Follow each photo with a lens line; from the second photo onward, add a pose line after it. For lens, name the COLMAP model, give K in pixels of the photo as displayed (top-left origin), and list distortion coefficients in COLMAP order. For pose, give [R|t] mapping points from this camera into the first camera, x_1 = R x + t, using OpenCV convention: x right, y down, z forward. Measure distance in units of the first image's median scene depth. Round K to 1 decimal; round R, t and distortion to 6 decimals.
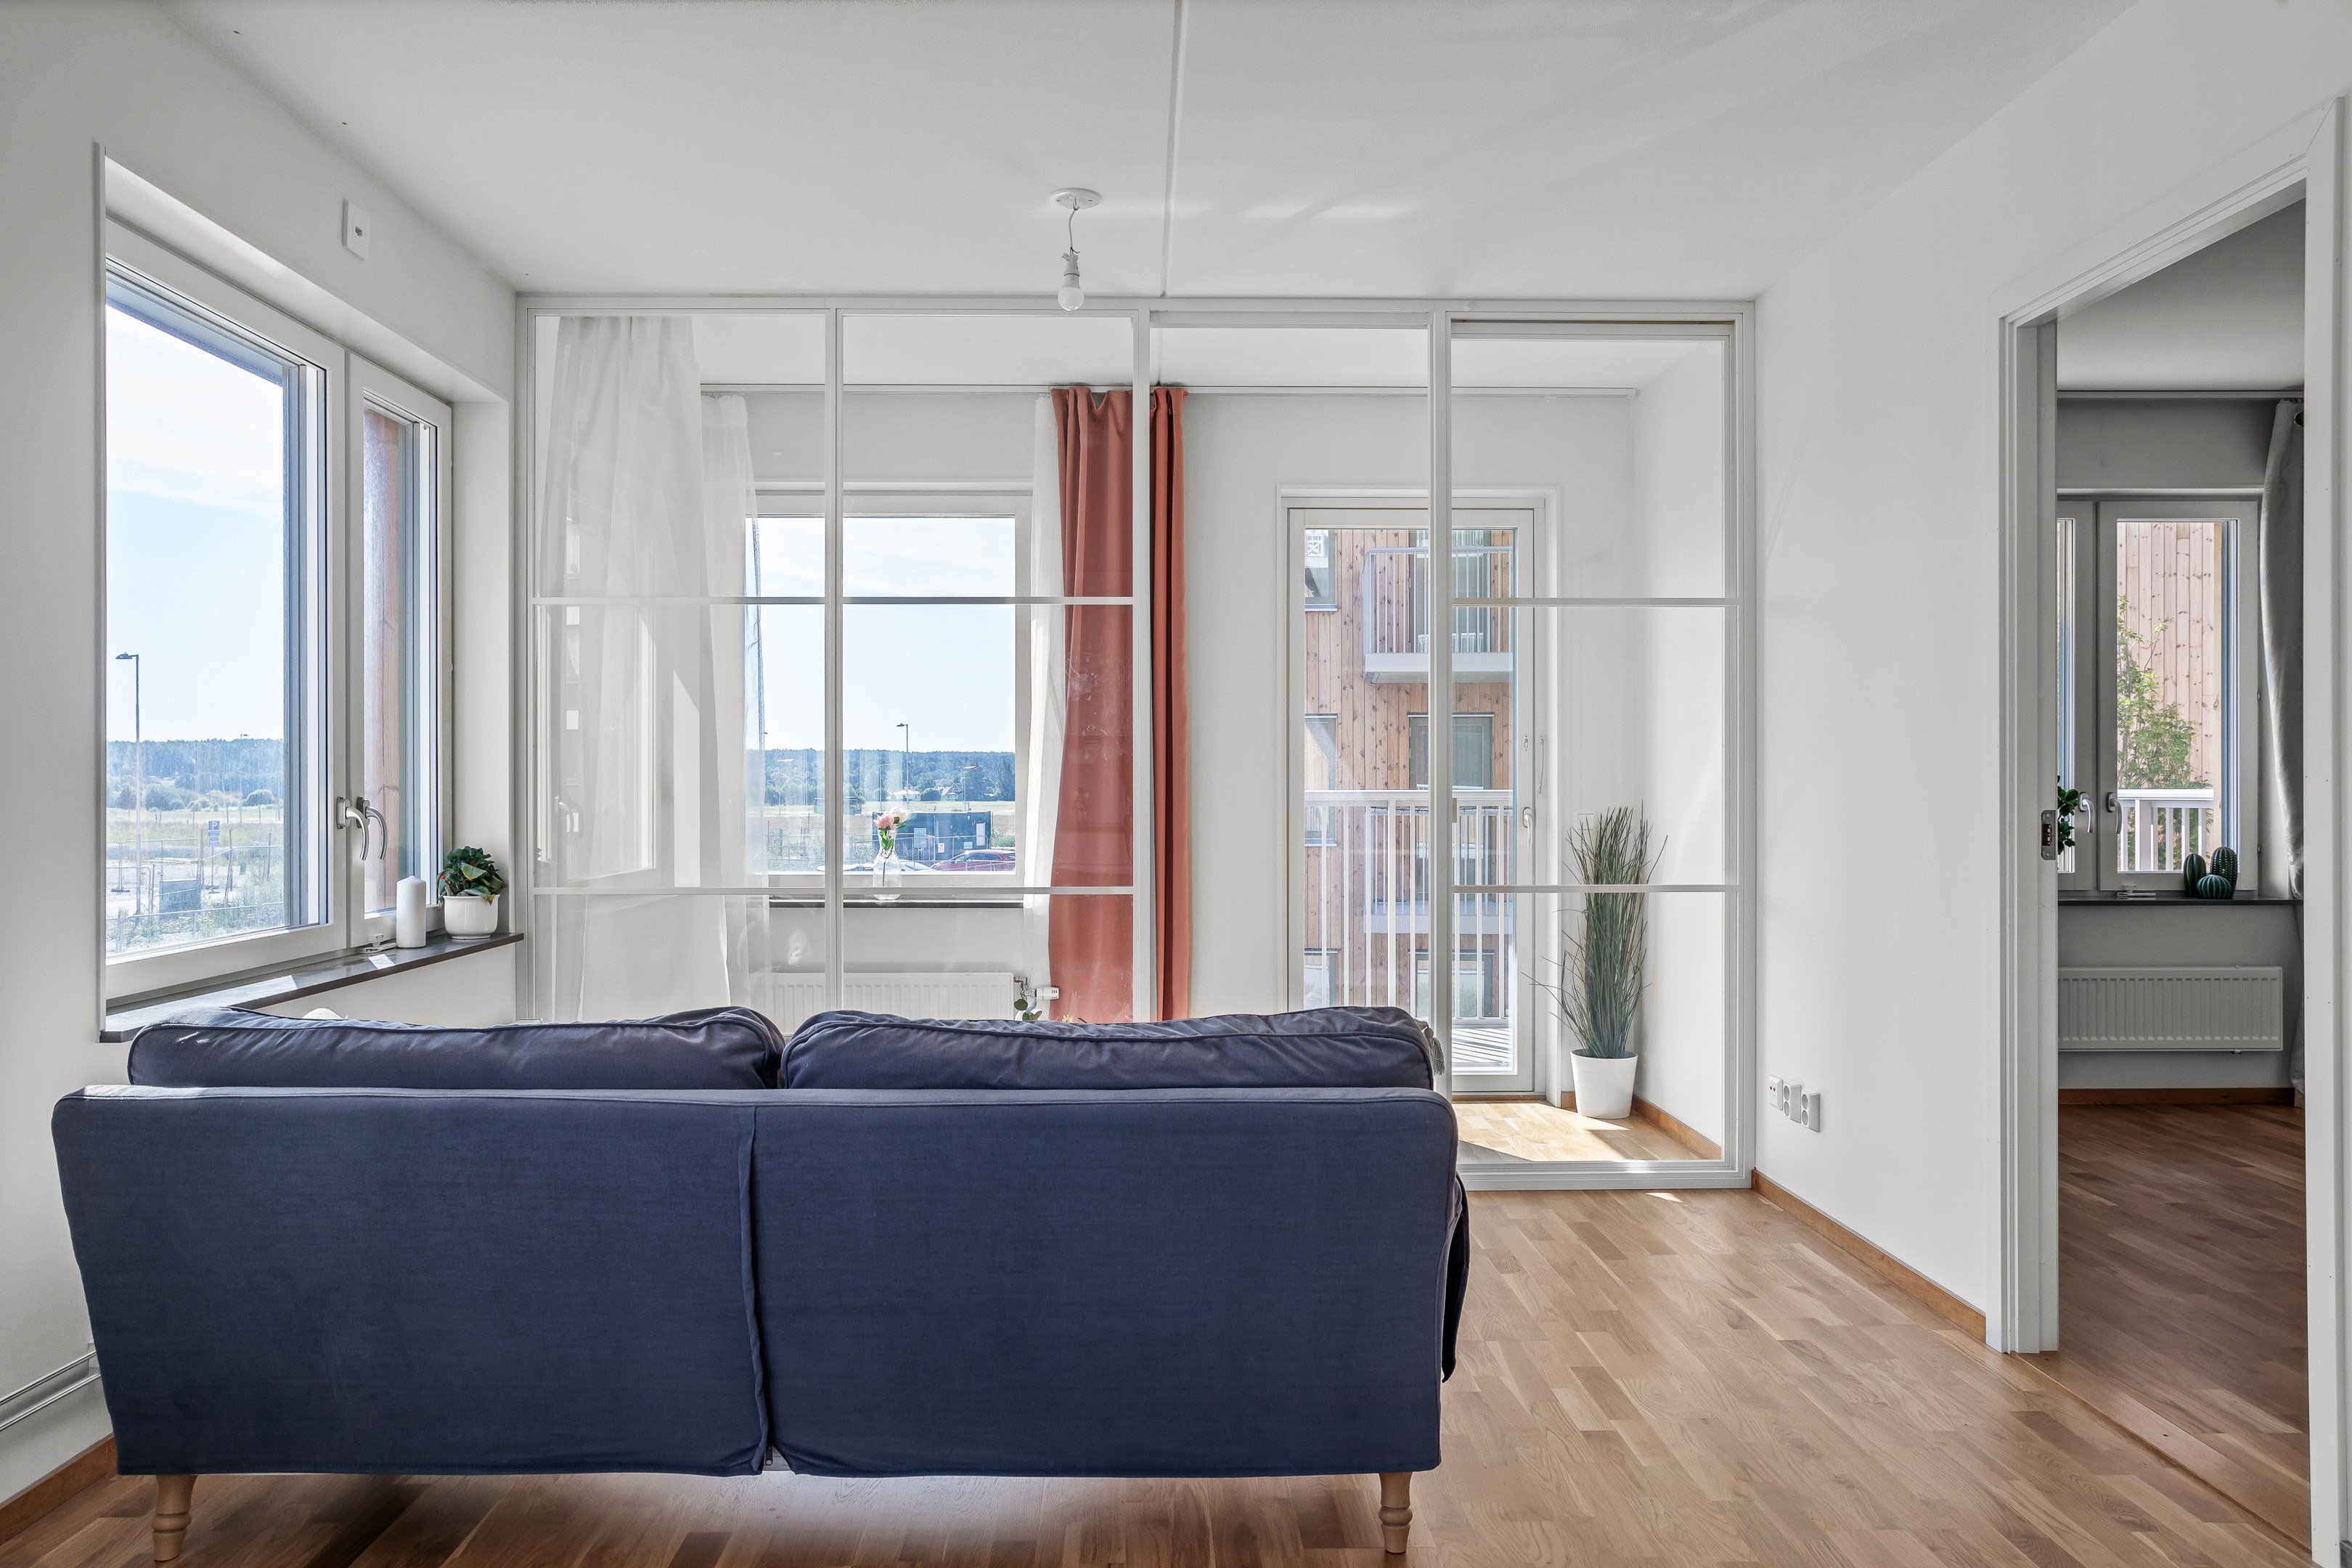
lens RADIAL K [[1676.4, 0, 1178.5], [0, 1676.4, 782.5], [0, 0, 1]] dist [0.014897, 0.015784]
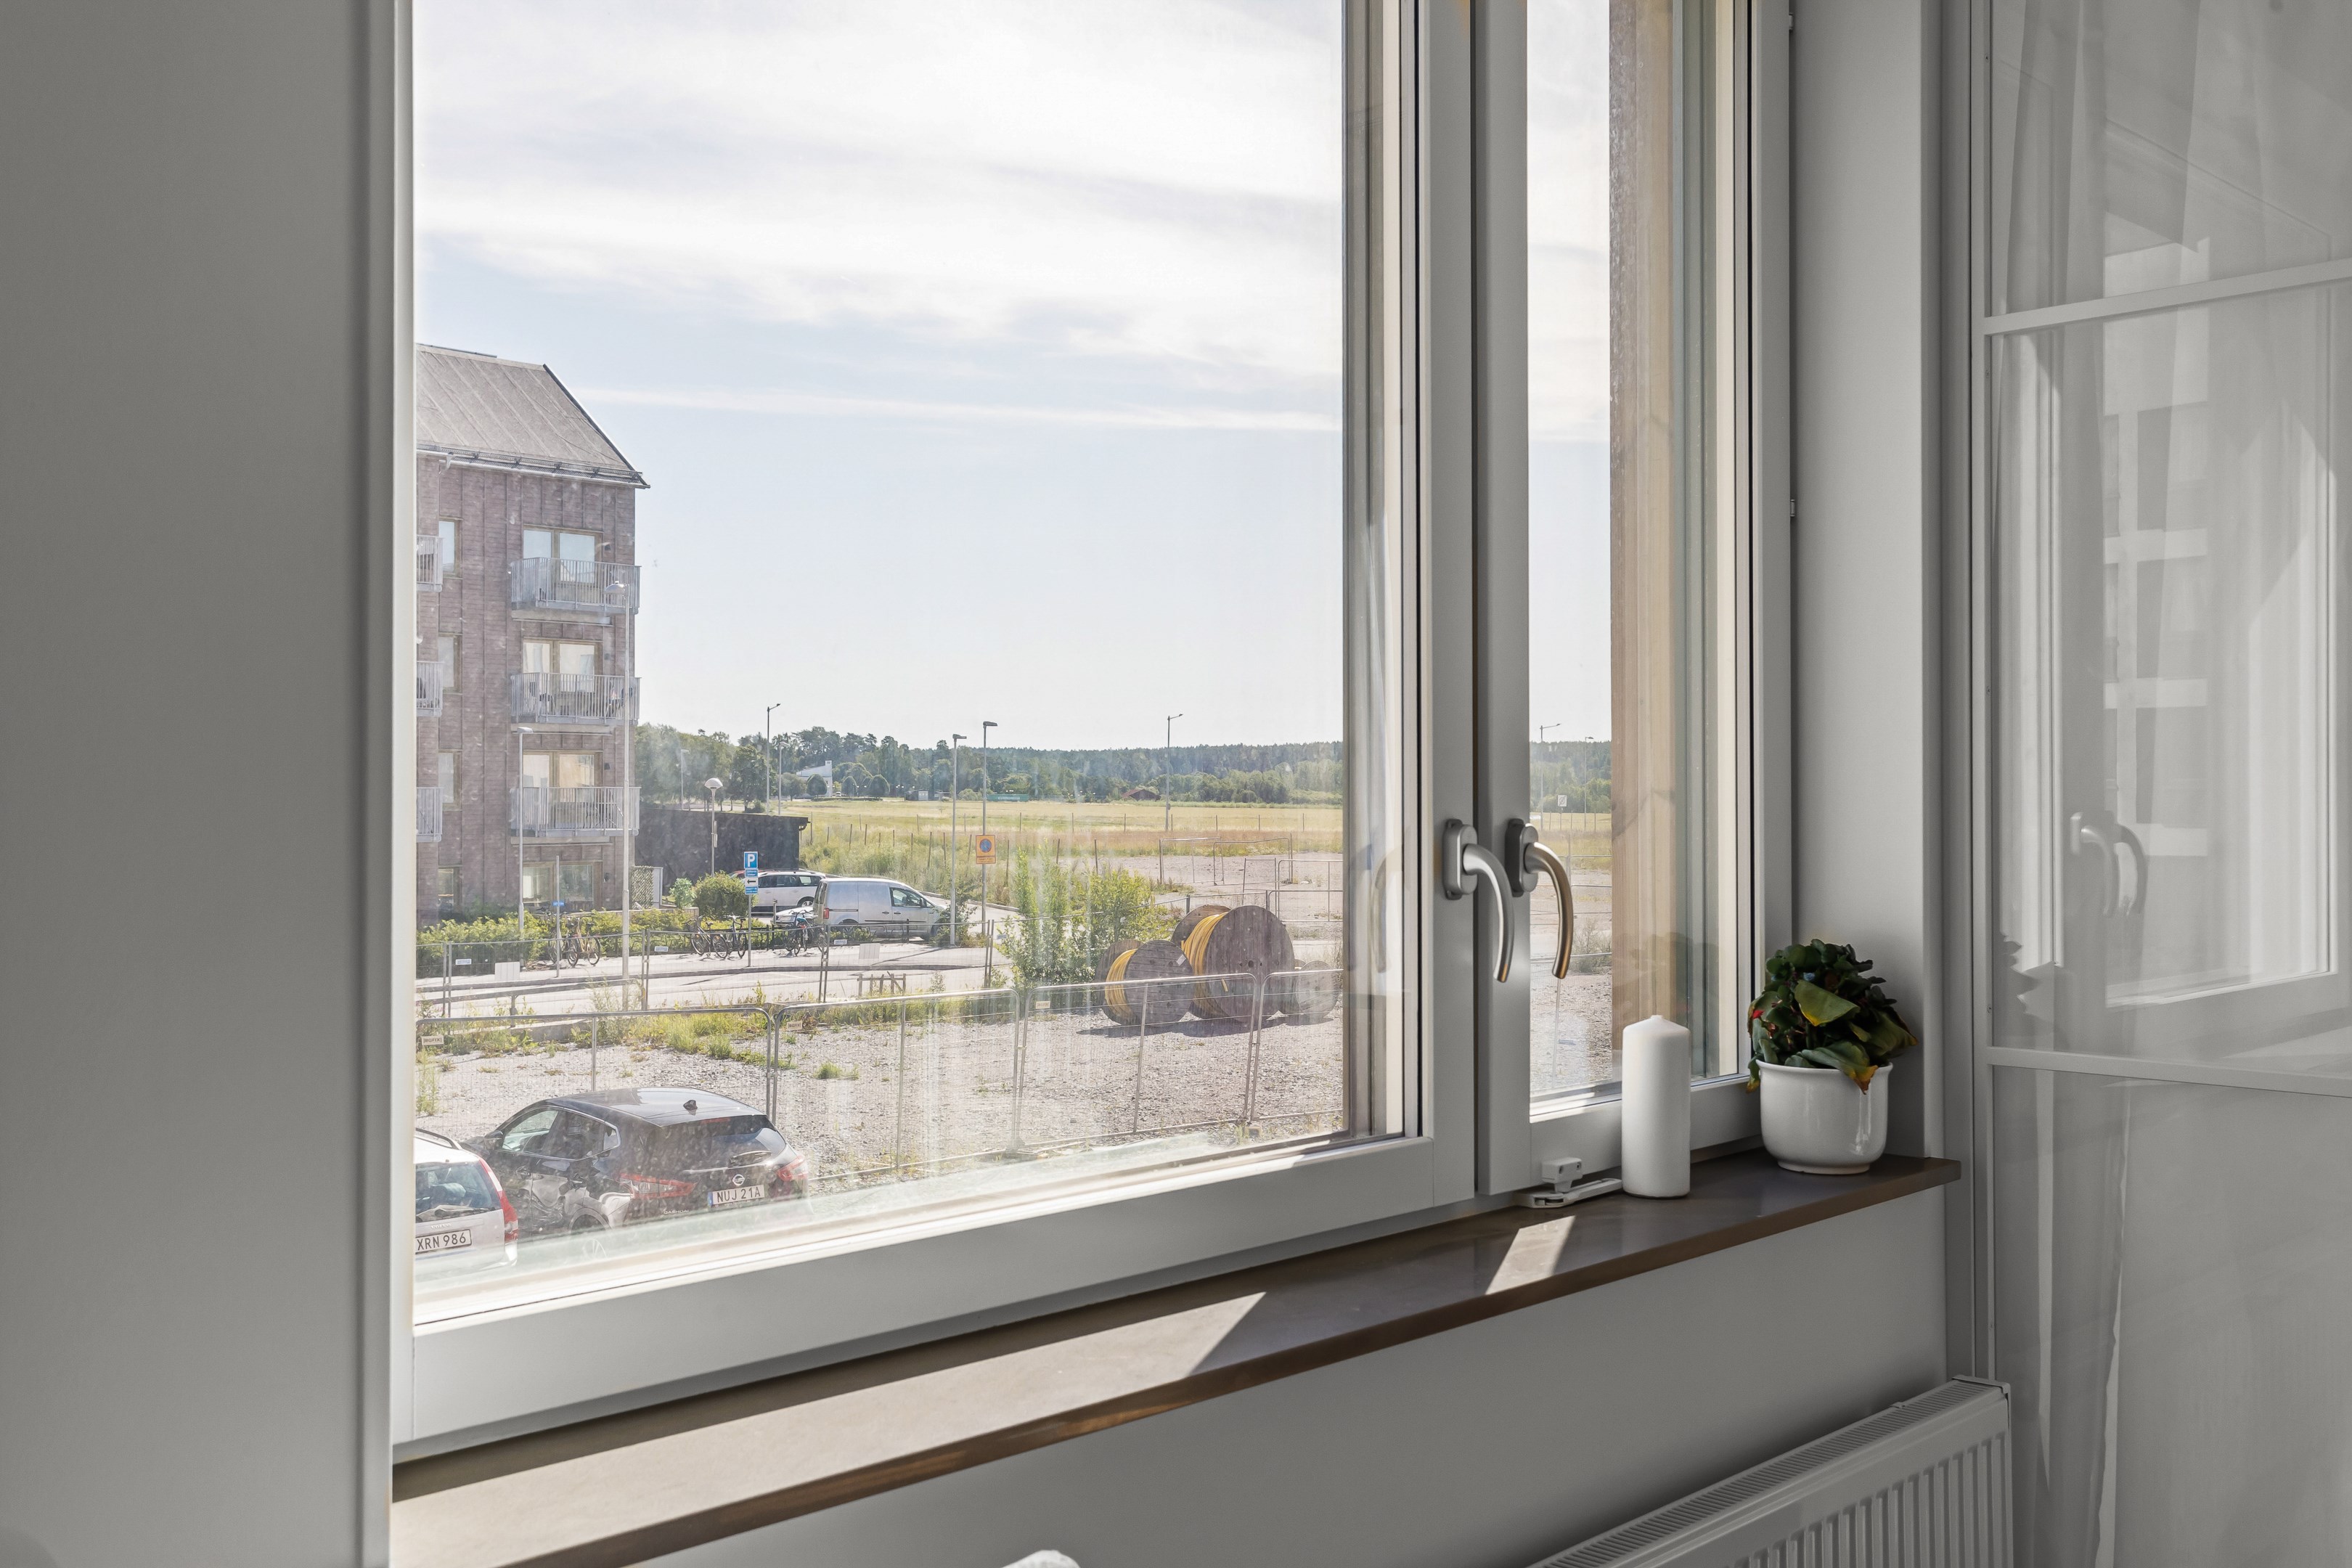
lens RADIAL K [[2228.9, 0, 1175.2], [0, 2228.9, 781.3], [0, 0, 1]] dist [0.005090, 0.000000]
pose [[0.694086, -0.001396, -0.719891, -0.141046], [-0.000055, 0.999998, -0.001993, 0.000657], [0.719893, 0.001423, 0.694084, 0.508046]]
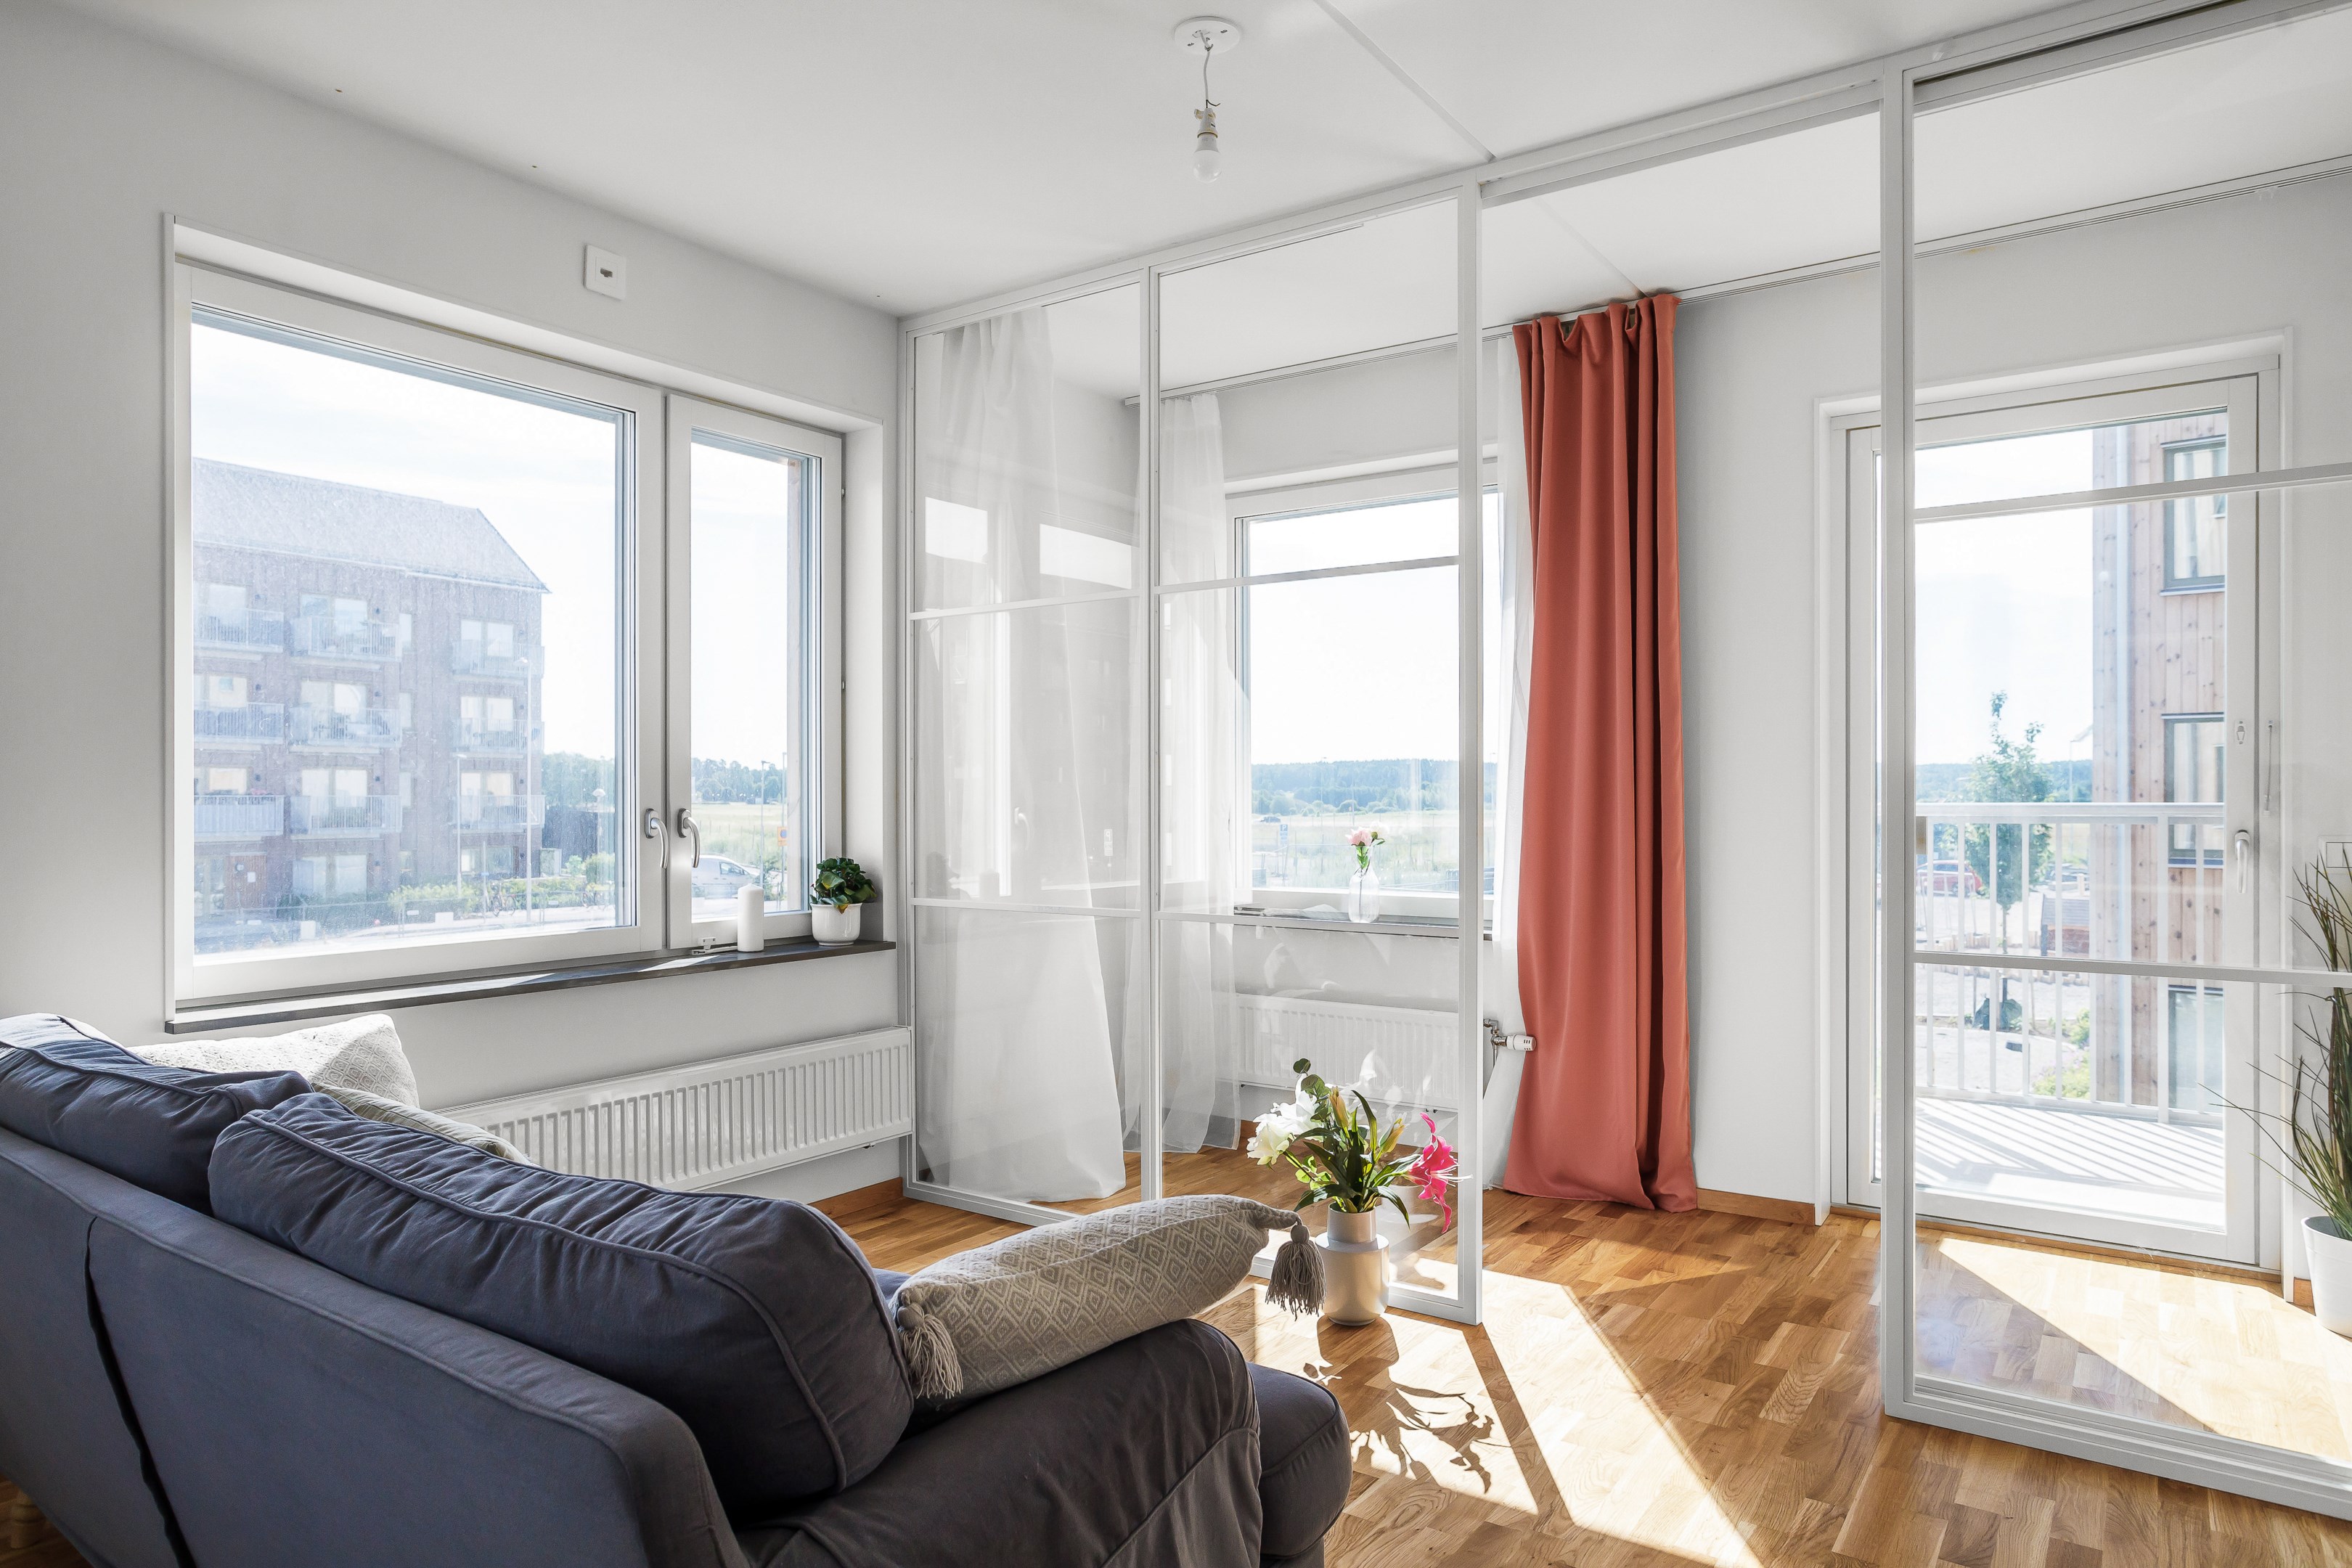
lens RADIAL K [[1455.7, 0, 1177.7], [0, 1455.7, 790.5], [0, 0, 1]] dist [-0.008923, 0.001590]
pose [[0.804907, -0.001507, -0.593398, 0.277434], [-0.000214, 0.999996, -0.002829, -0.000165], [0.593400, 0.002403, 0.804904, 0.394610]]
